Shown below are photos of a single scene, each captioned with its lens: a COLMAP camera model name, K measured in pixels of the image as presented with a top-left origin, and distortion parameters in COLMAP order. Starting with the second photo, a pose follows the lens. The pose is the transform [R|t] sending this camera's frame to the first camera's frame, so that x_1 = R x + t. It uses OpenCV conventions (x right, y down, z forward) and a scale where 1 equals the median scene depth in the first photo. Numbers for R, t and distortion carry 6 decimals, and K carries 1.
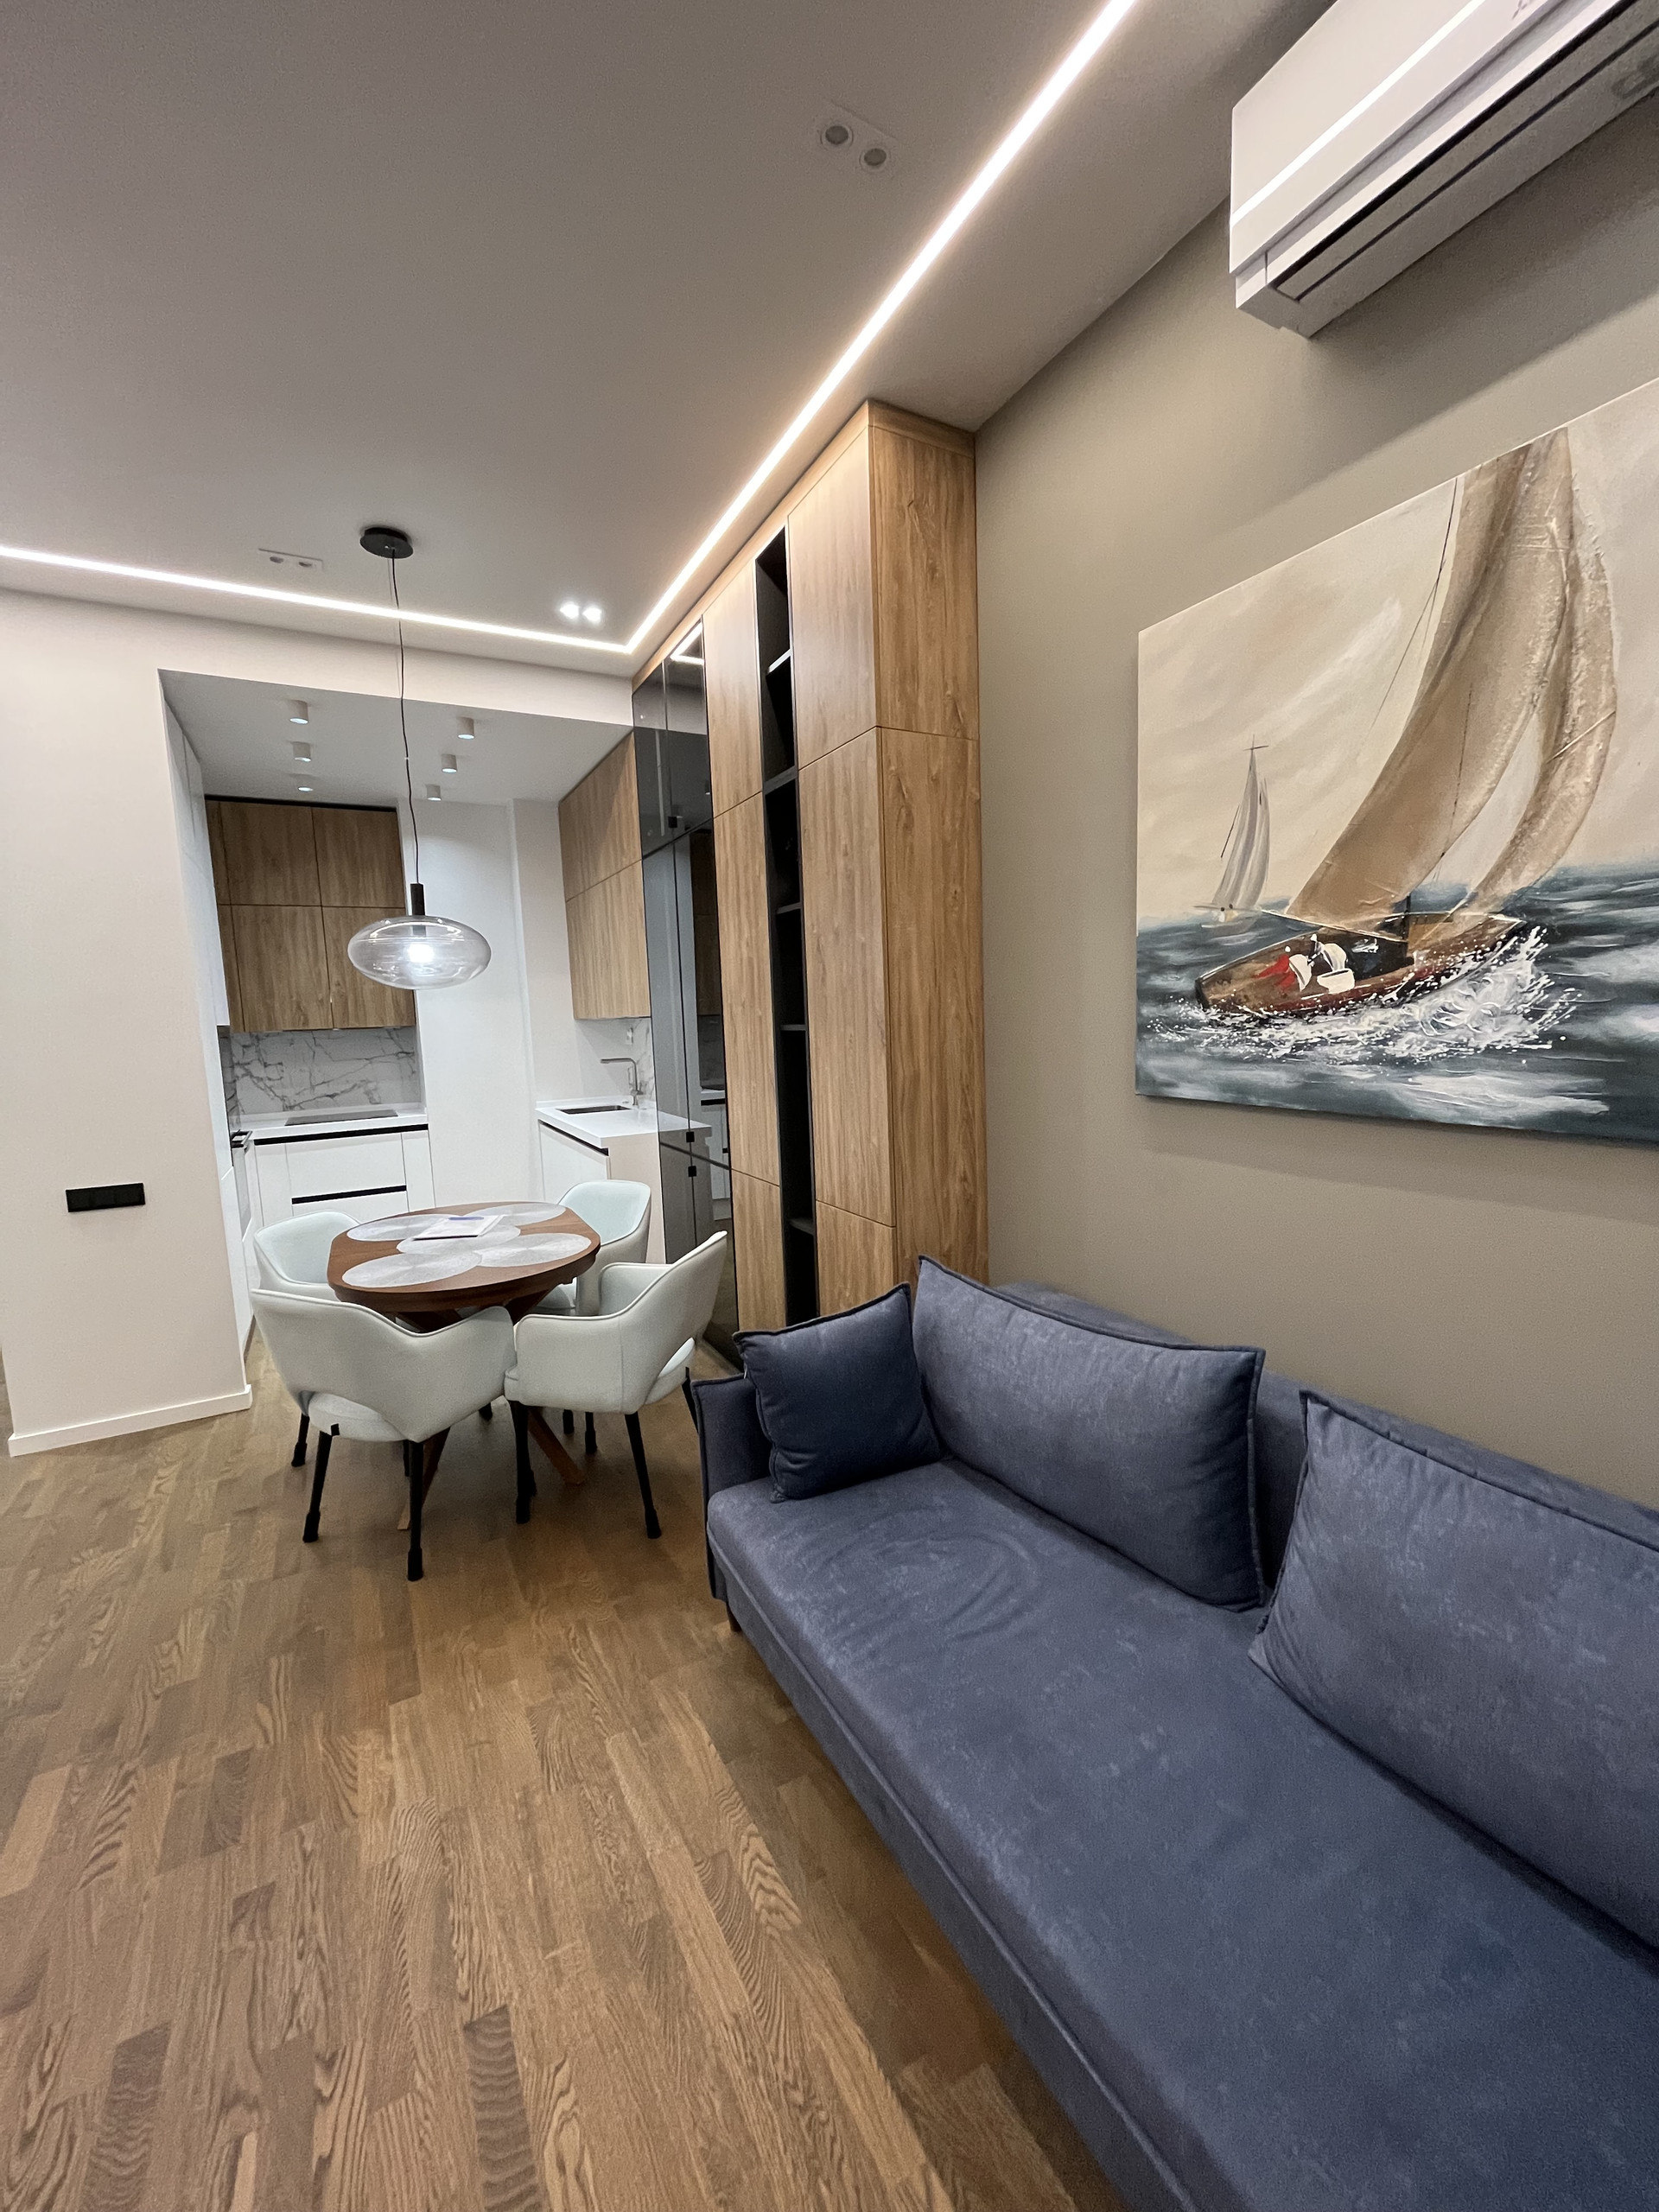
lens RADIAL K [[888.3, 0, 830.5], [0, 888.3, 1110.4], [0, 0, 1]] dist [-0.001802, -0.000397]
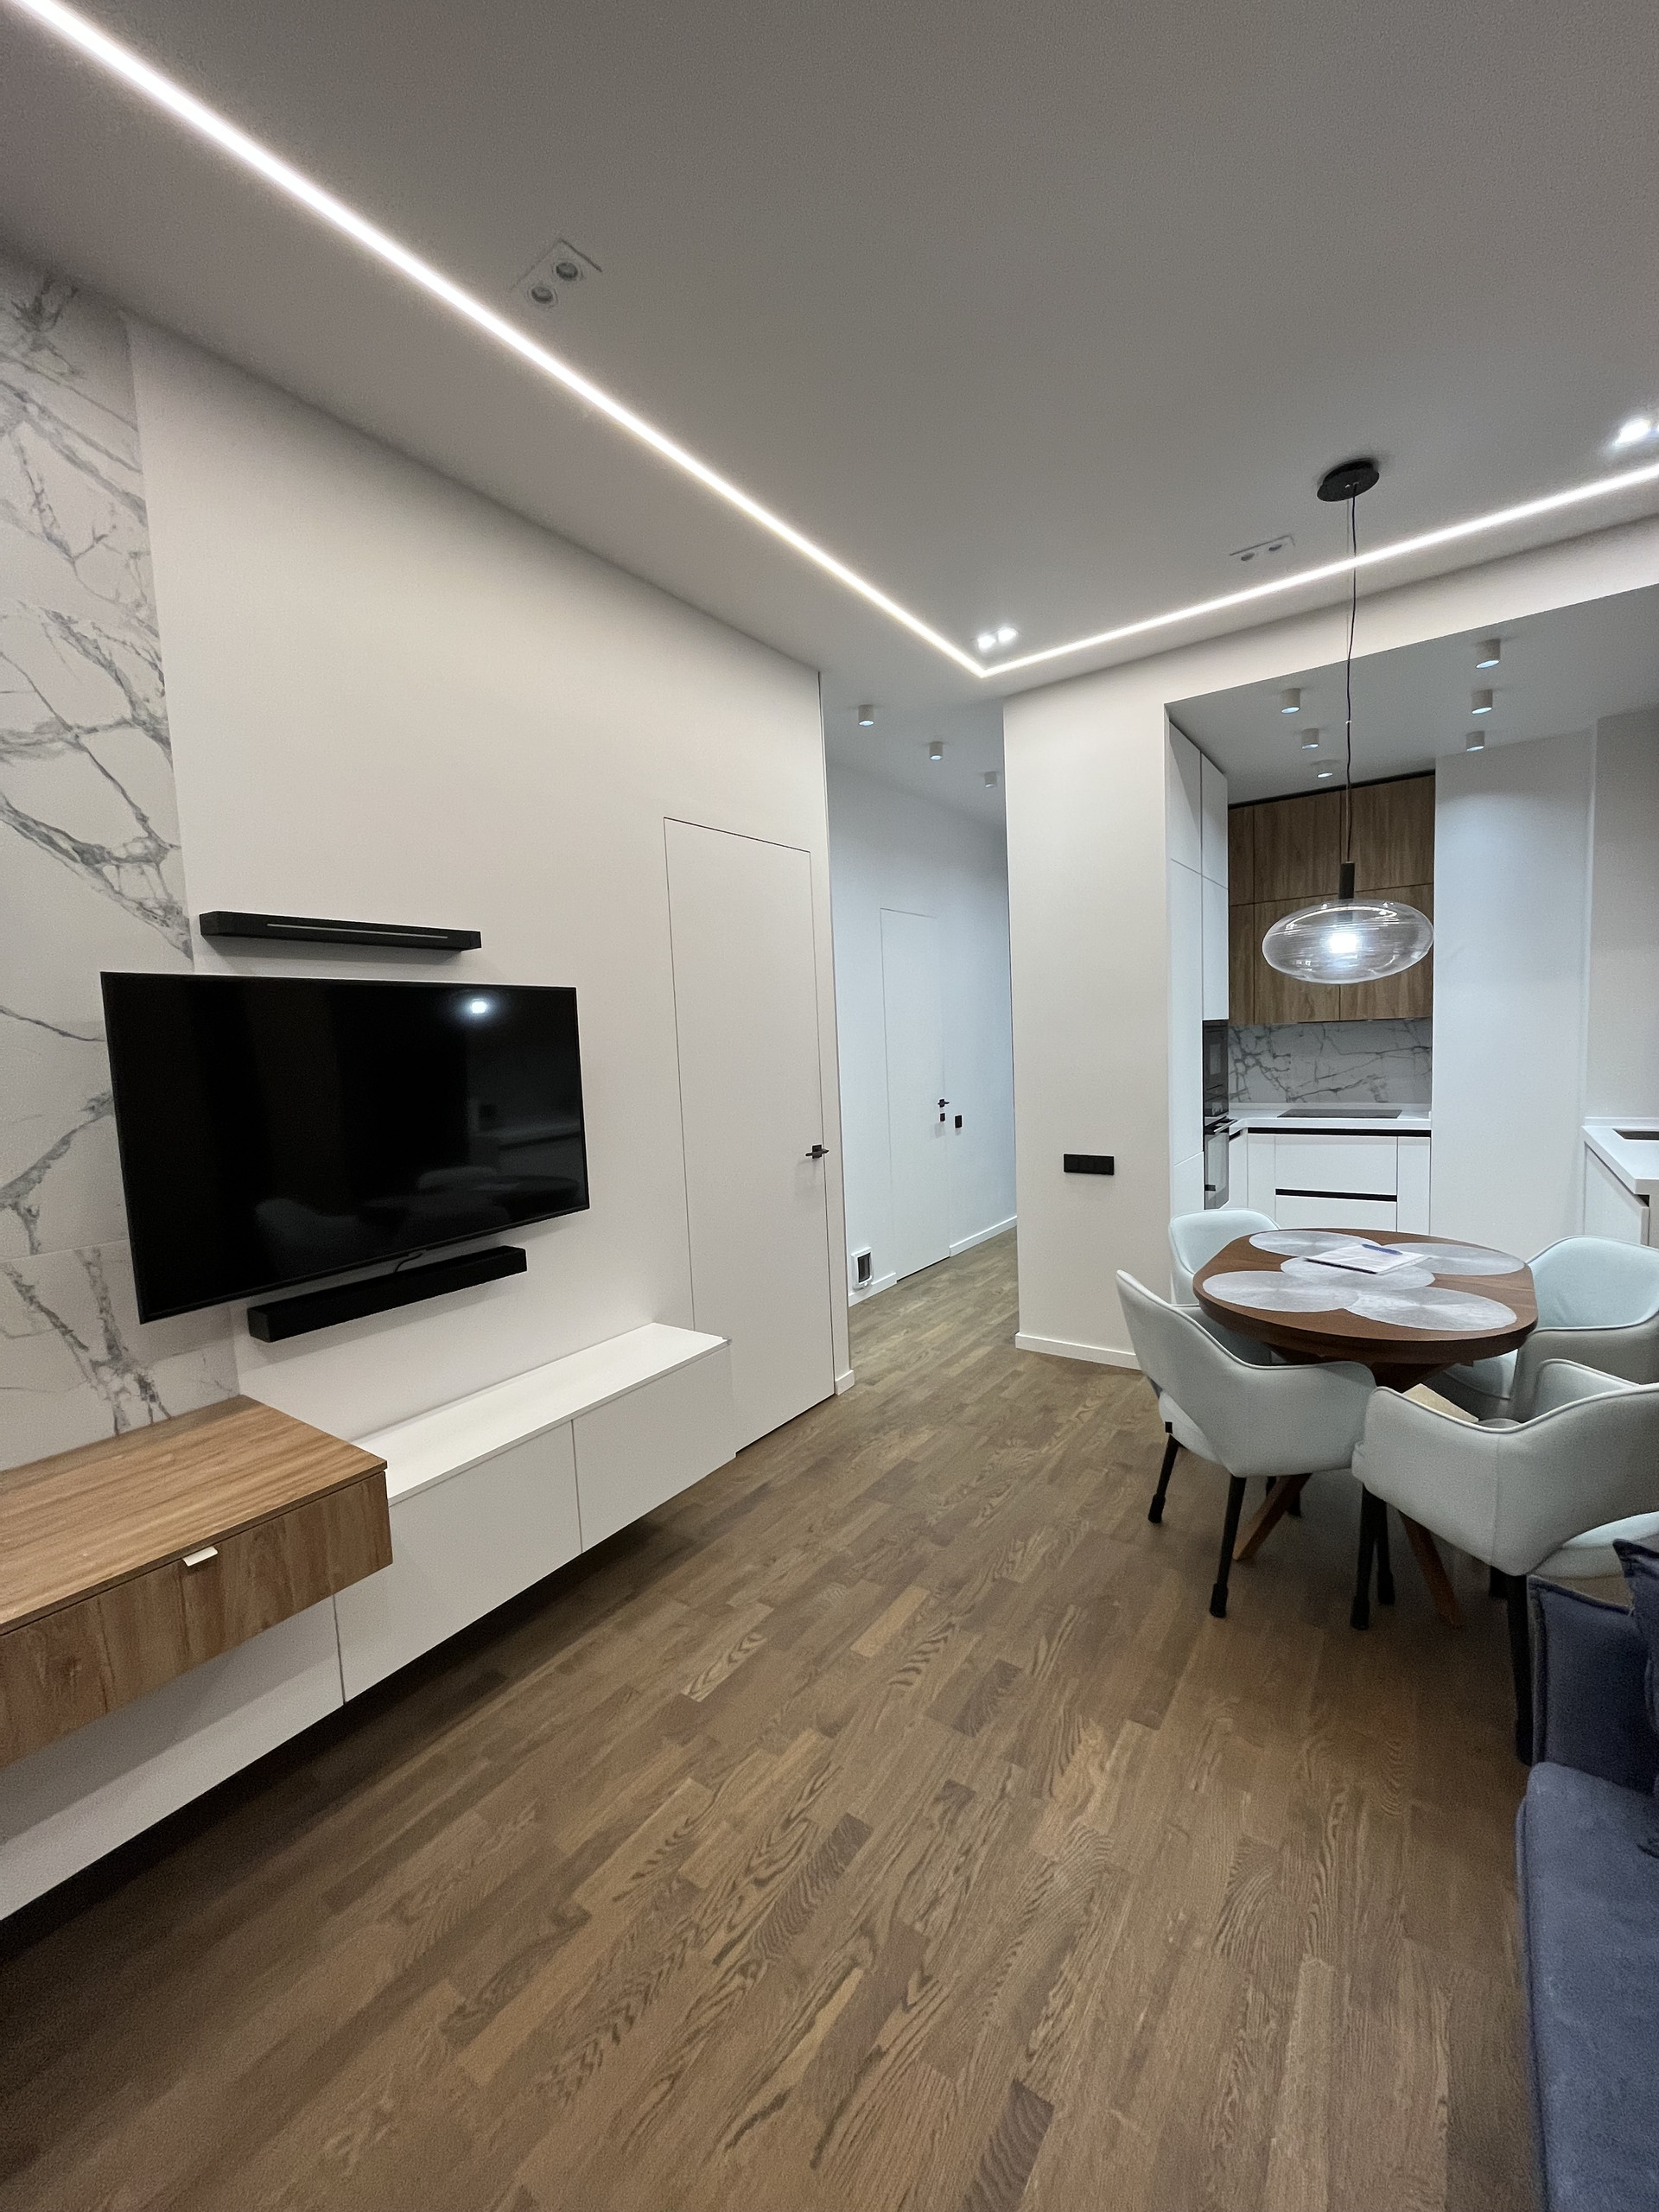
lens RADIAL K [[887.3, 0, 832.3], [0, 887.3, 1114.0], [0, 0, 1]] dist [-0.001330, -0.000710]
pose [[0.439934, 0.093526, -0.893147, 0.179565], [-0.074277, 0.994944, 0.067599, -0.044400], [0.894953, 0.036601, 0.444657, 0.241997]]
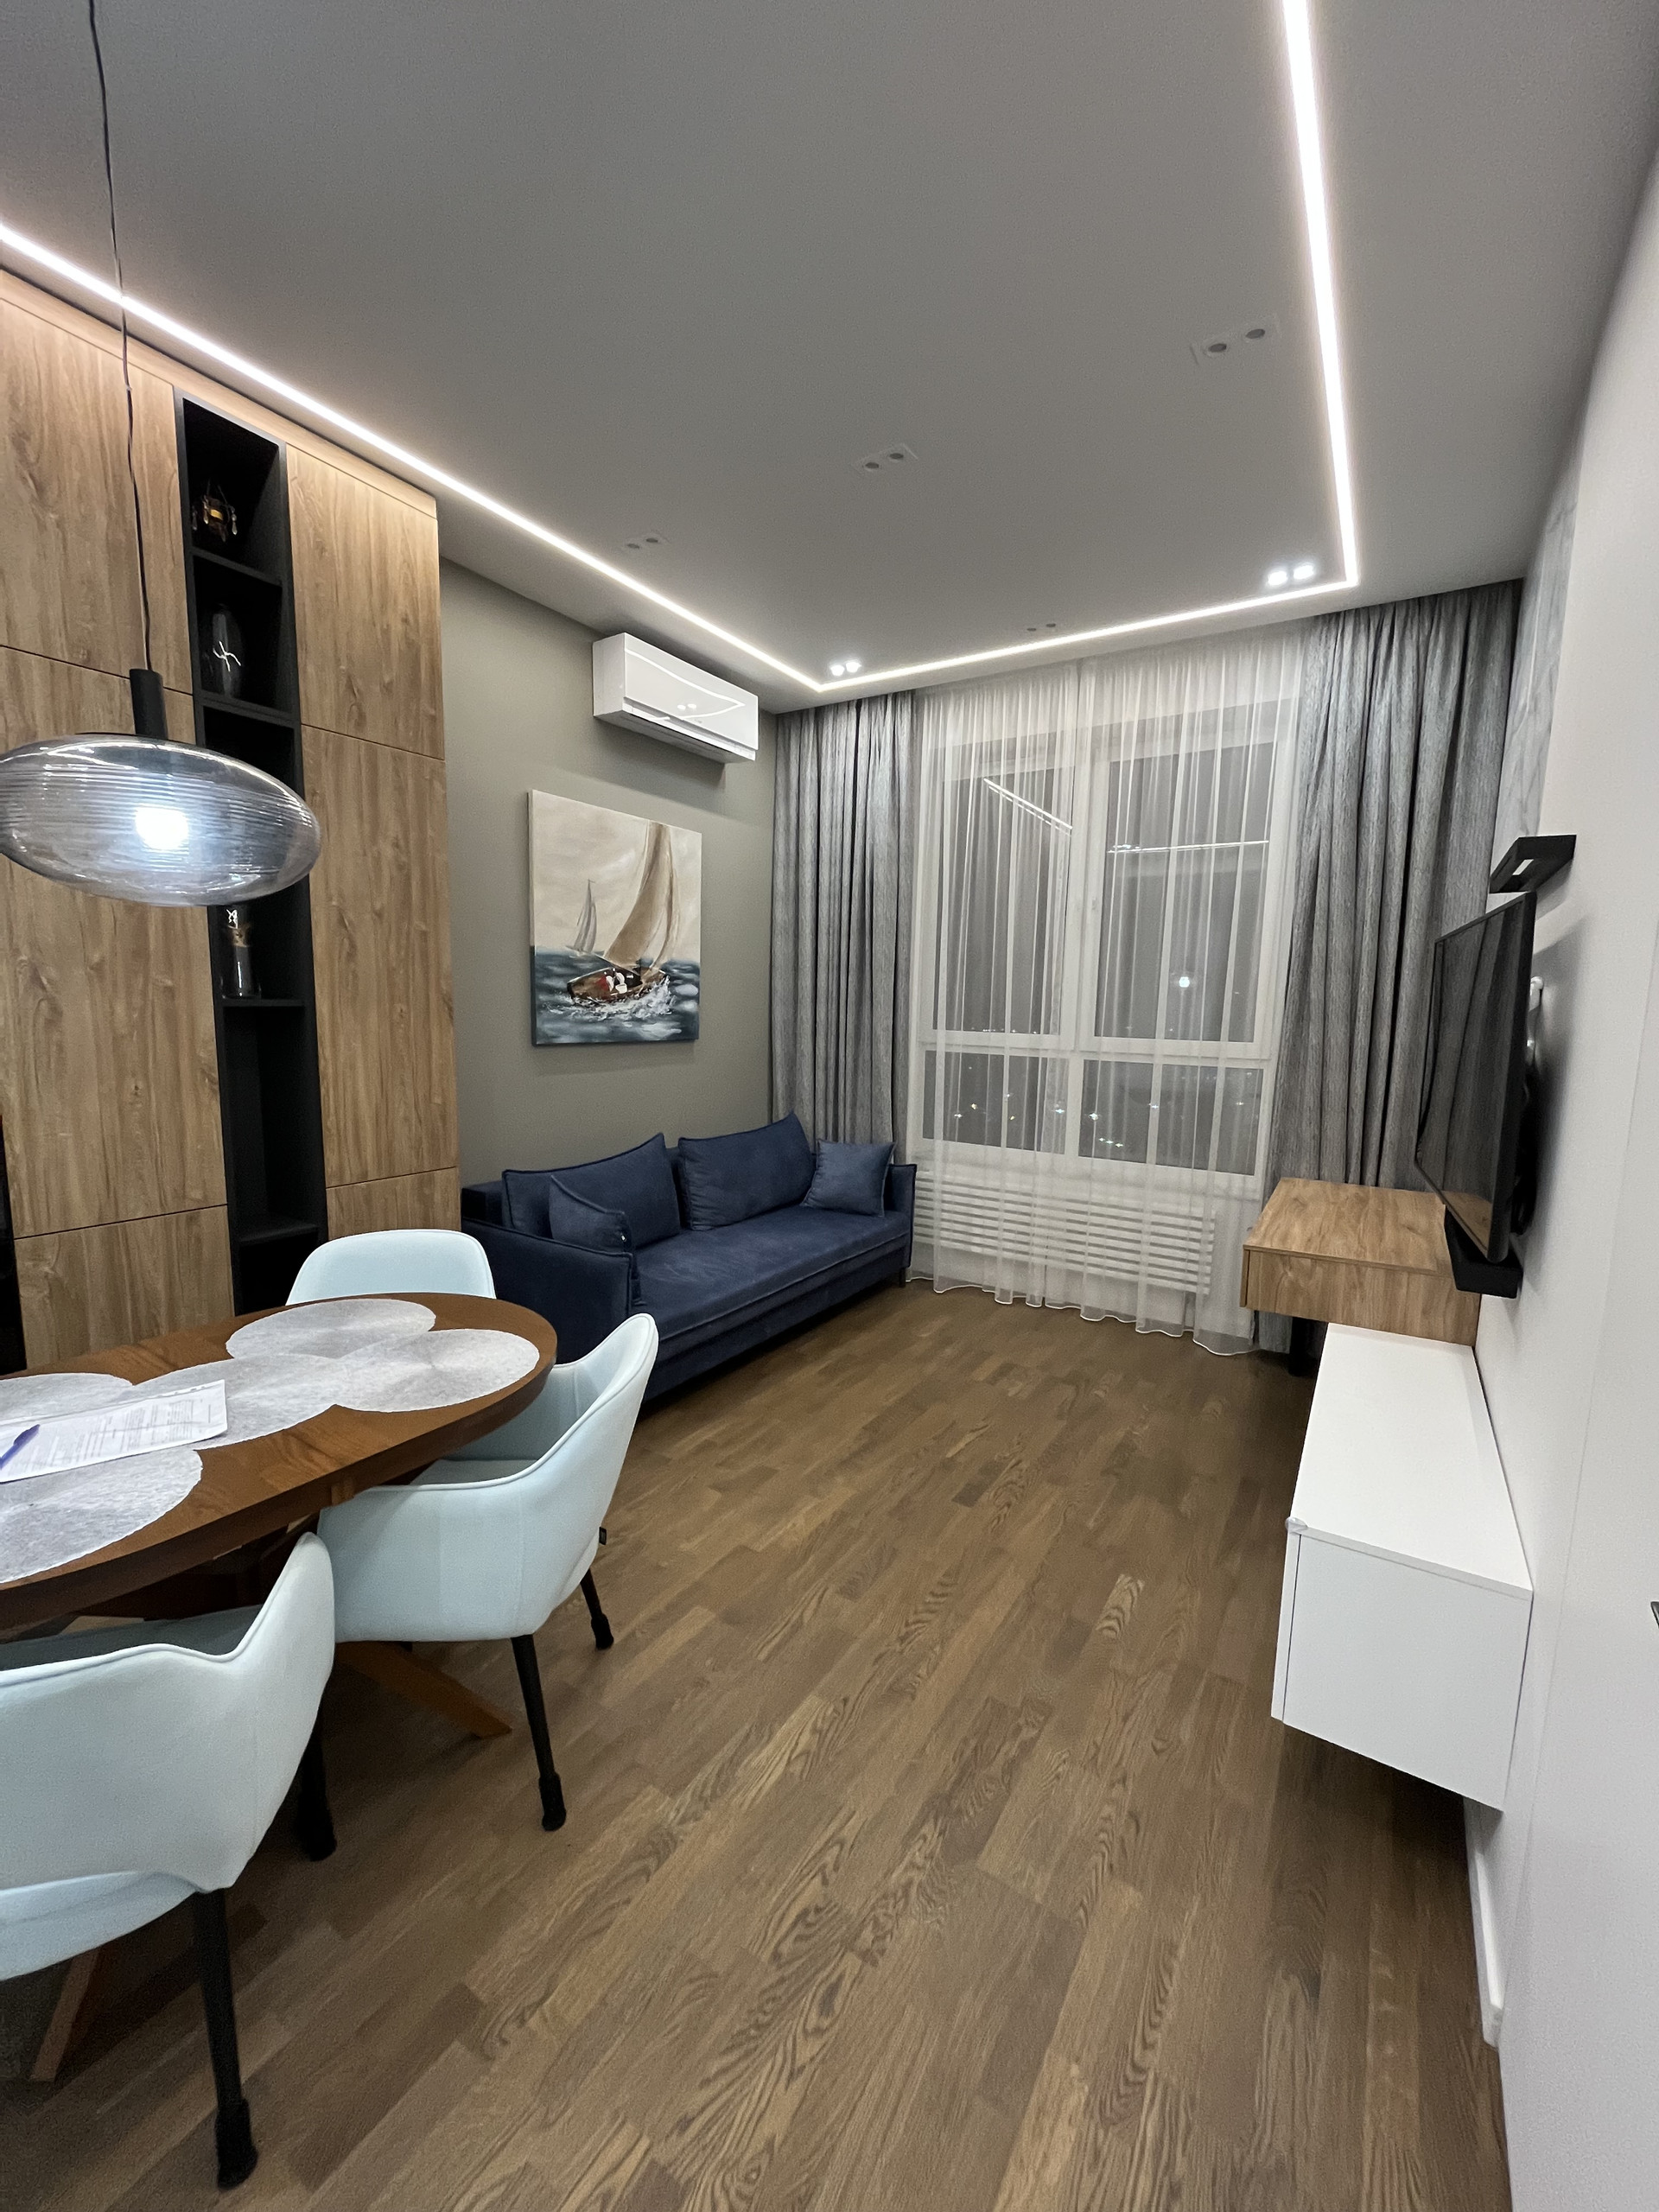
lens RADIAL K [[887.3, 0, 832.3], [0, 887.3, 1114.0], [0, 0, 1]] dist [-0.001330, -0.000710]
pose [[-0.483055, -0.083570, 0.871593, -1.567464], [0.097979, 0.984024, 0.148652, -0.090898], [-0.870091, 0.157204, -0.467149, 1.396566]]
